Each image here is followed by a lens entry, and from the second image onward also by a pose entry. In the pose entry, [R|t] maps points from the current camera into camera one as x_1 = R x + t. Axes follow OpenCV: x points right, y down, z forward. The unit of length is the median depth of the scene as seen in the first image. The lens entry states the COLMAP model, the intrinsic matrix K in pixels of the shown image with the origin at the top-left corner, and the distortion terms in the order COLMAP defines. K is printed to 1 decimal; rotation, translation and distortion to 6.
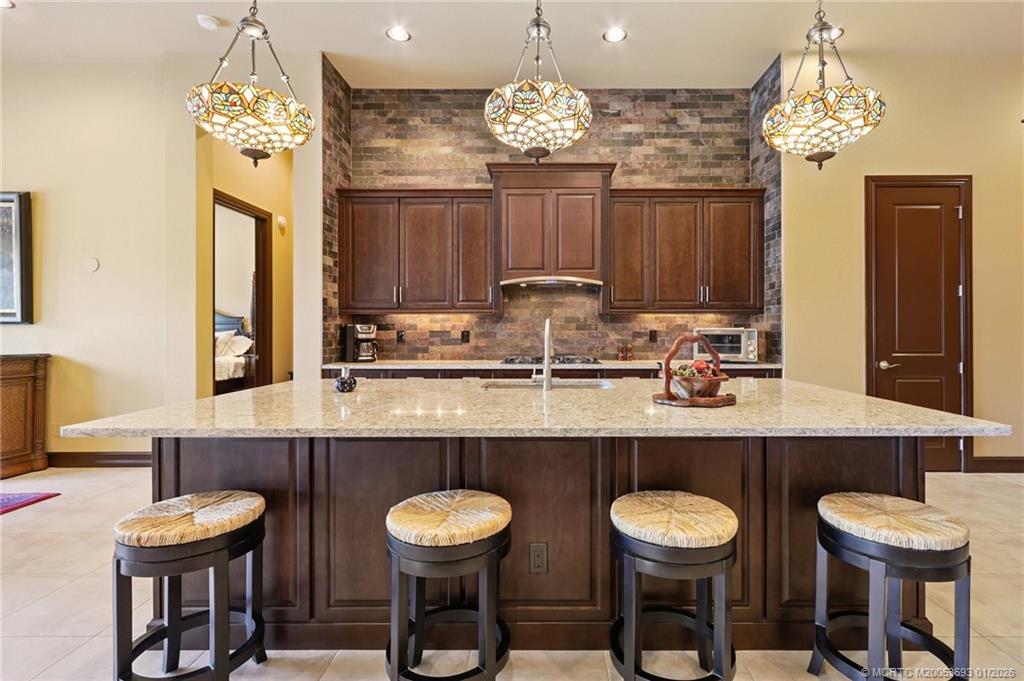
lens RADIAL K [[475.7, 0, 512.9], [0, 475.7, 331.1], [0, 0, 1]] dist [0.001599, -0.001230]
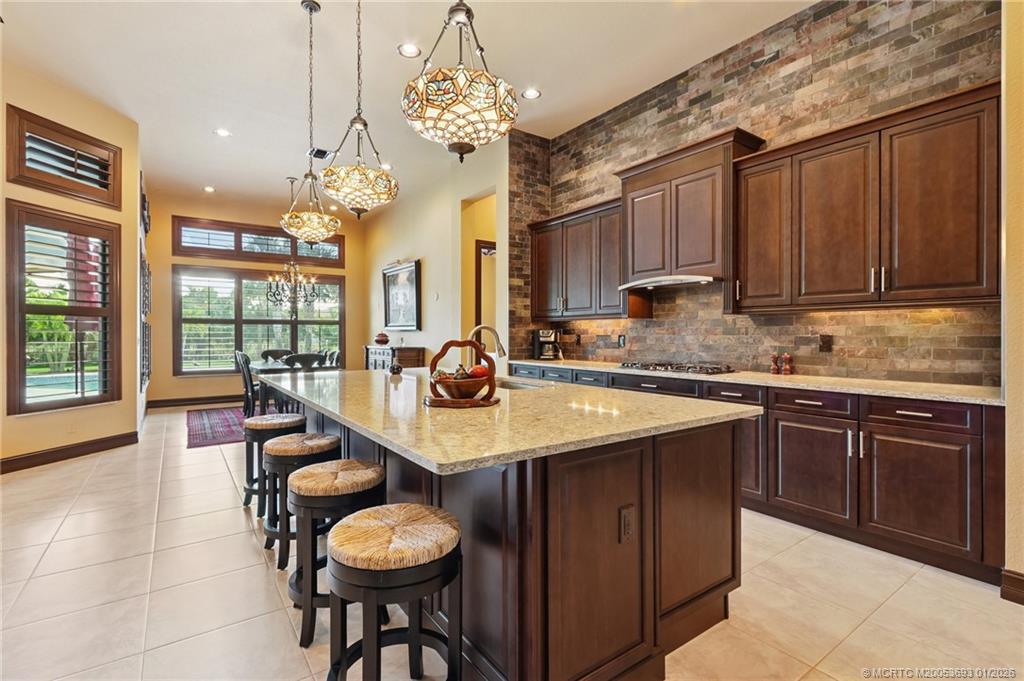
lens RADIAL K [[475.7, 0, 512.6], [0, 475.7, 336.6], [0, 0, 1]] dist [0.001599, -0.001230]
pose [[0.576604, 0.004525, -0.817011, 0.618314], [-0.006586, 0.999978, 0.000890, 0.003026], [0.816997, 0.004867, 0.576621, 0.205644]]
